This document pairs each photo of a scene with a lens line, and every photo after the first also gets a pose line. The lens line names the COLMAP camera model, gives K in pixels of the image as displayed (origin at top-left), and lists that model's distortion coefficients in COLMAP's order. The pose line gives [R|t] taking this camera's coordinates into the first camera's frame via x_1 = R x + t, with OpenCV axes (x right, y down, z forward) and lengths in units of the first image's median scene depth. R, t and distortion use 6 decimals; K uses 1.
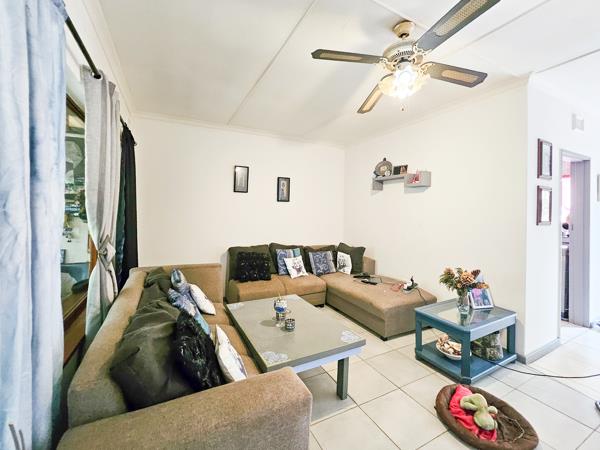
lens RADIAL K [[244.8, 0, 300.0], [0, 244.8, 225.0], [0, 0, 1]] dist [-0.000069, 0.000026]
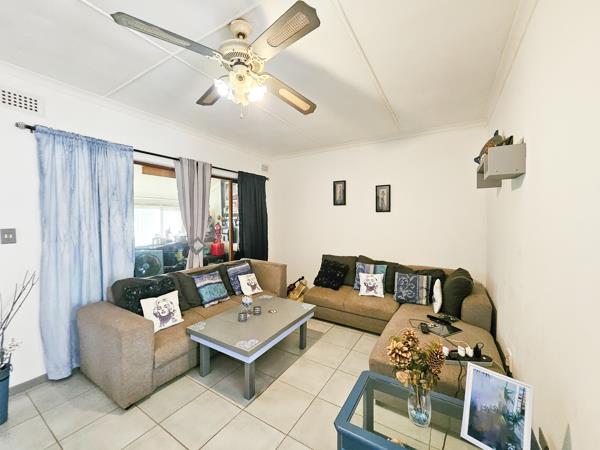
lens RADIAL K [[244.8, 0, 300.0], [0, 244.8, 225.0], [0, 0, 1]] dist [-0.000069, 0.000026]
pose [[0.517457, -0.006708, -0.855683, 0.588366], [-0.051926, 0.997880, -0.039224, 0.004425], [0.854132, 0.064729, 0.516012, 0.304495]]
